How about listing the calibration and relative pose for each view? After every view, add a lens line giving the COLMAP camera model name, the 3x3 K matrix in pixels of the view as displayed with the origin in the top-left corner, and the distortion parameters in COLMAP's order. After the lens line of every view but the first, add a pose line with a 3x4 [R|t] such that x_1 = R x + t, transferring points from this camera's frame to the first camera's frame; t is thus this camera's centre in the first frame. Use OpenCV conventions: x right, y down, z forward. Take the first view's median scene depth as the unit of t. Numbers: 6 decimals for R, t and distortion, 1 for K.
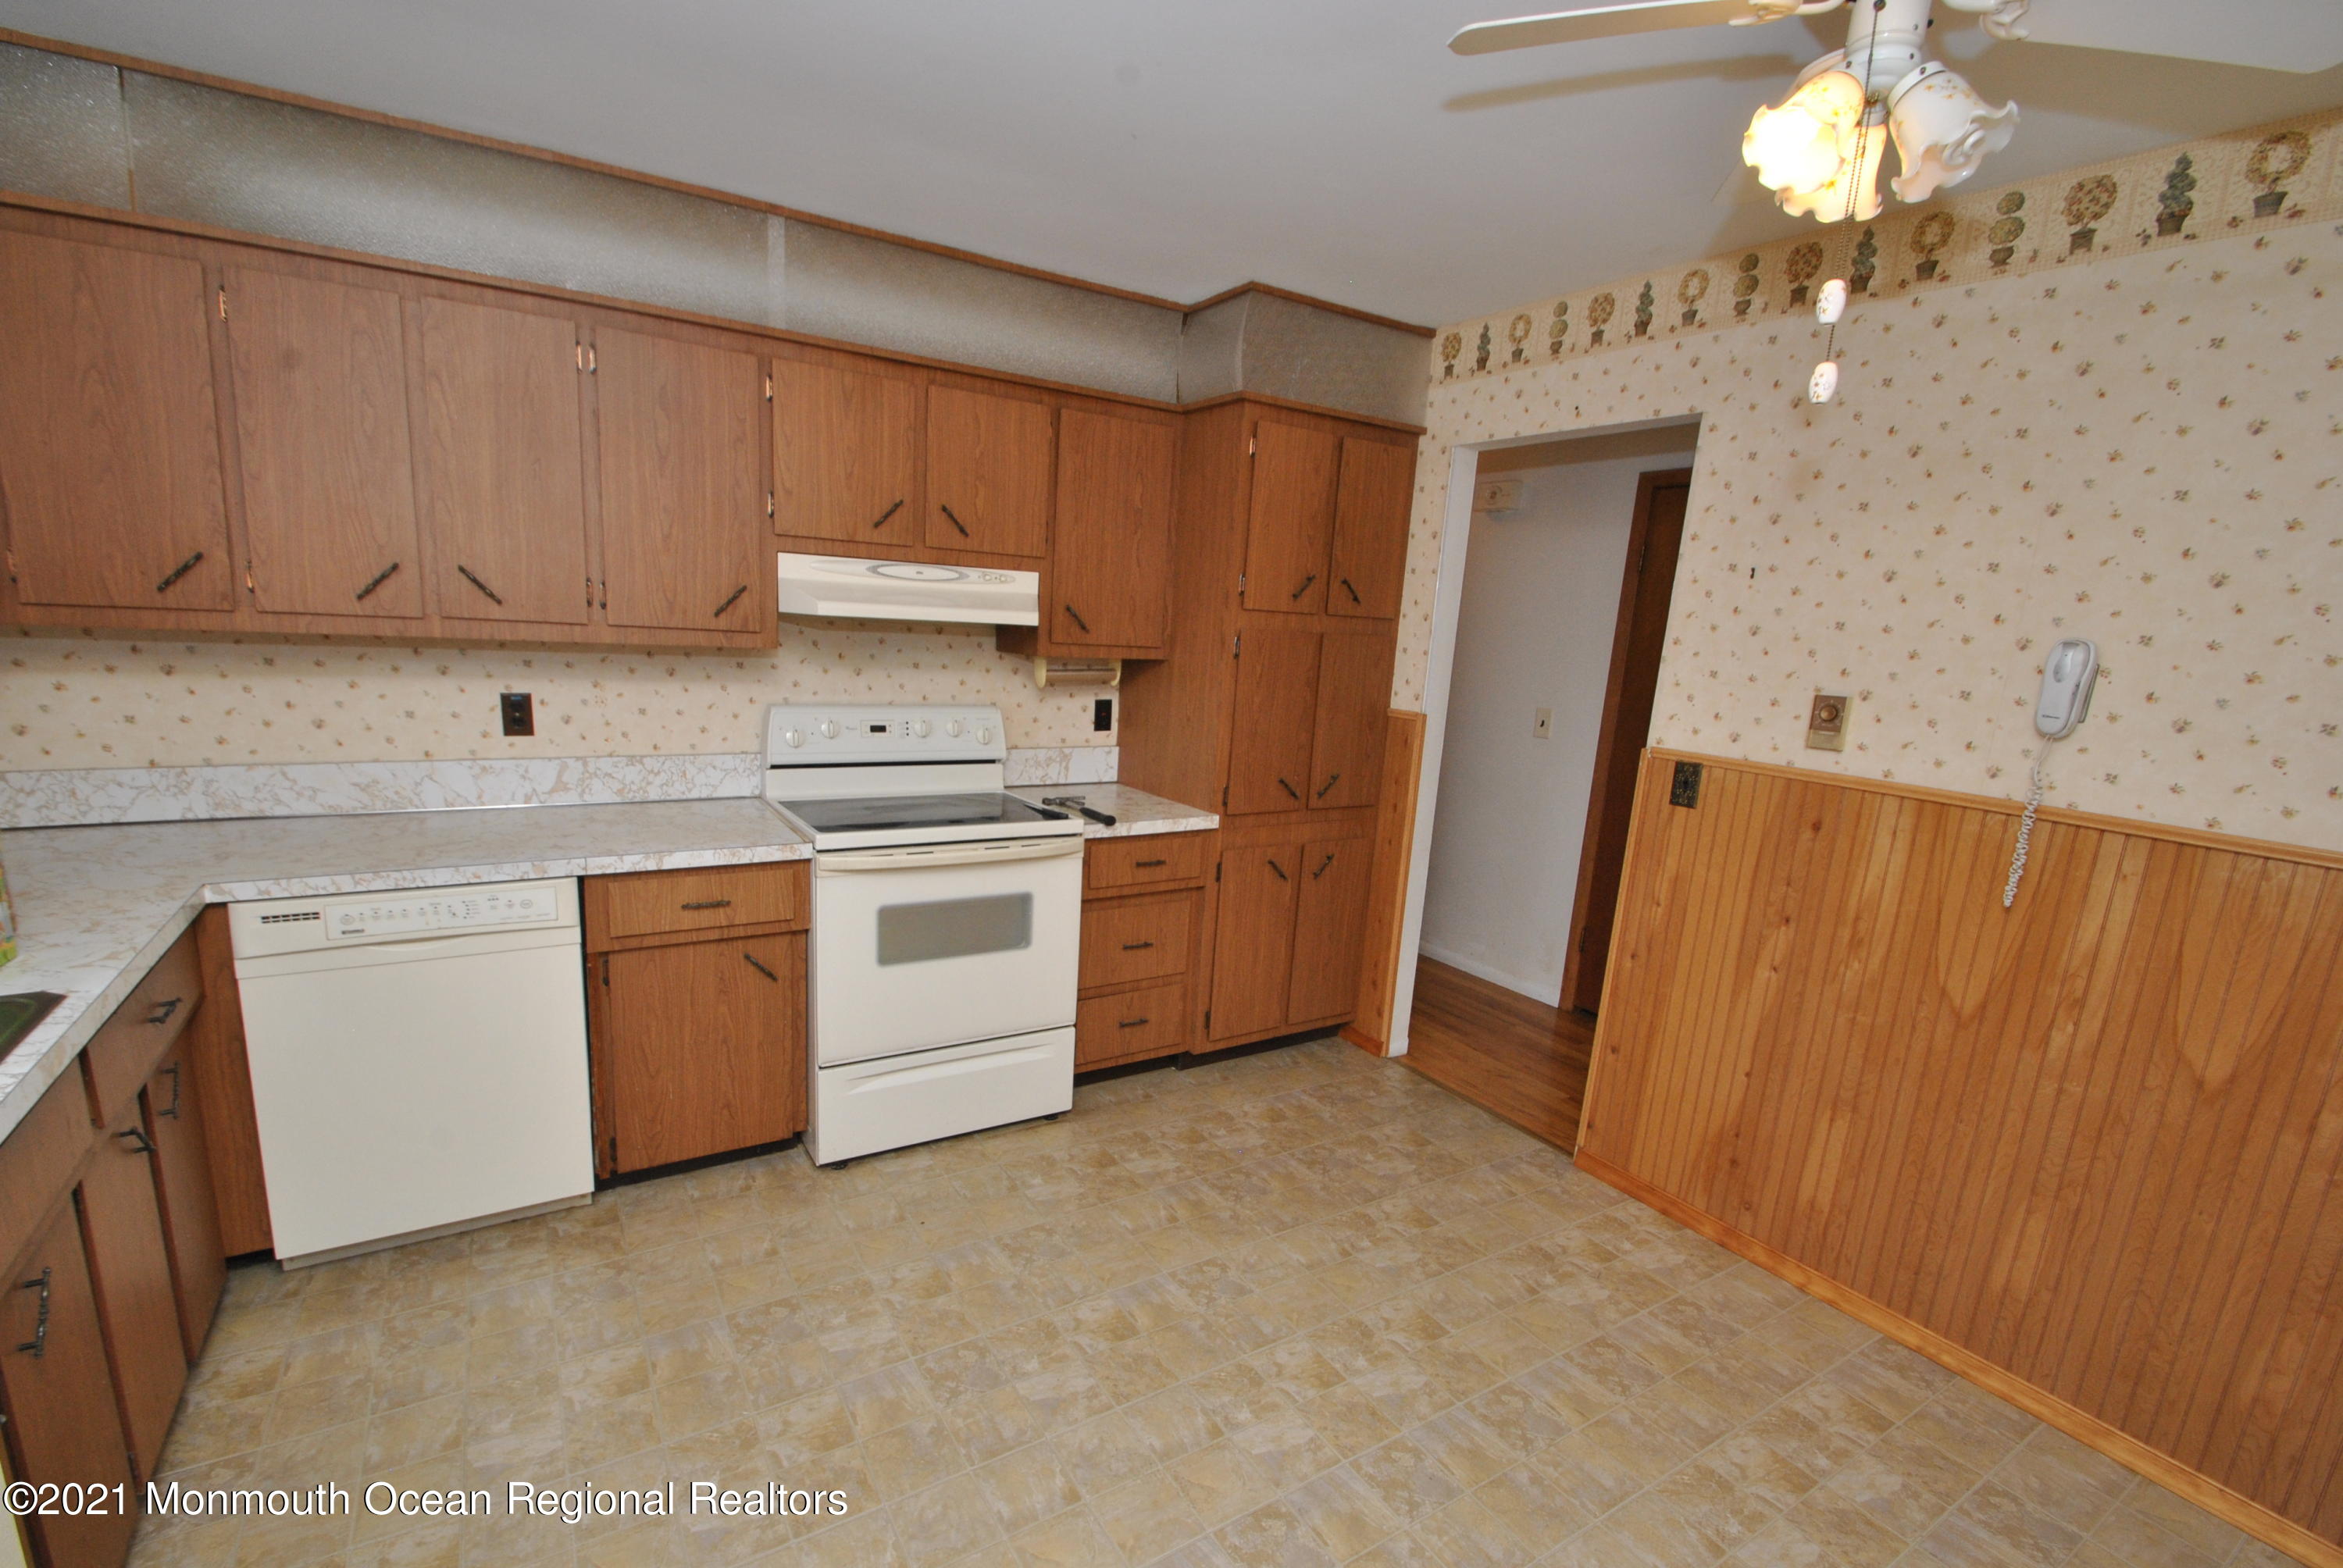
lens RADIAL K [[1015.8, 0, 1105.8], [0, 1015.8, 827.2], [0, 0, 1]] dist [0.002190, 0.000038]
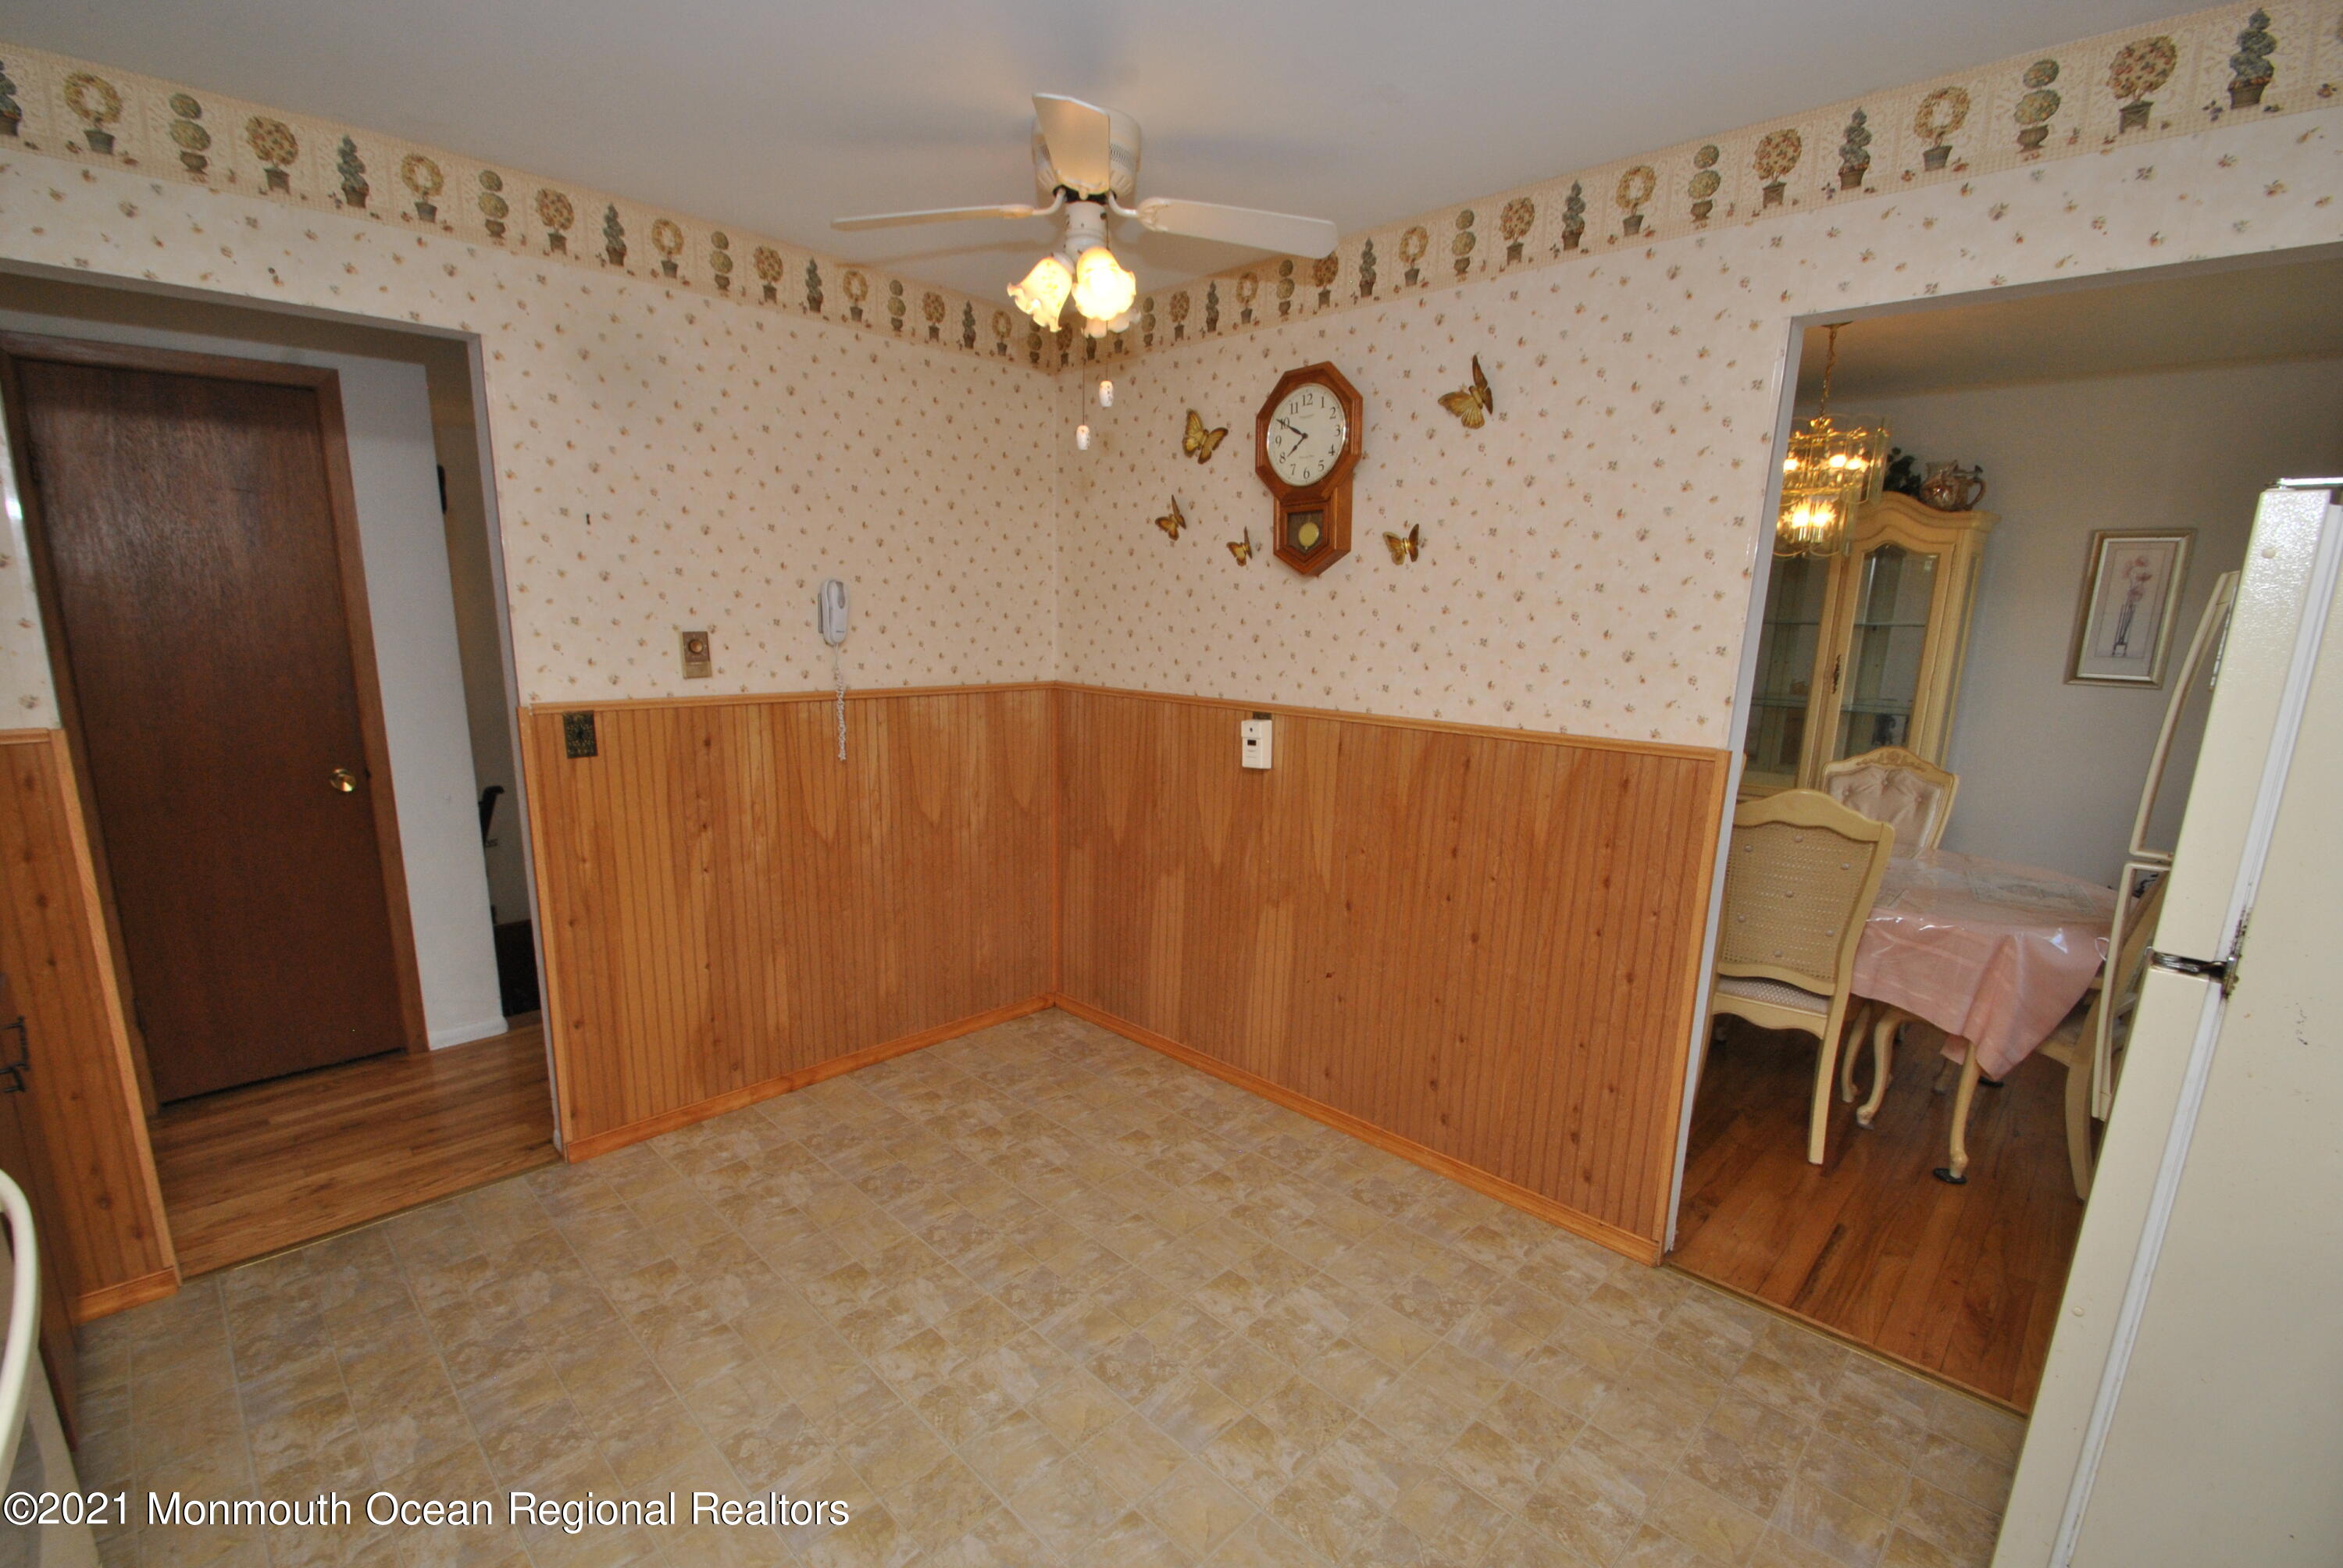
lens RADIAL K [[1008.2, 0, 1164.9], [0, 1008.2, 833.2], [0, 0, 1]] dist [0.000984, -0.000063]
pose [[-0.249464, -0.270479, 0.929843, -0.497409], [0.170981, 0.932813, 0.317215, -0.163695], [-0.953170, 0.238119, -0.186457, 0.654322]]
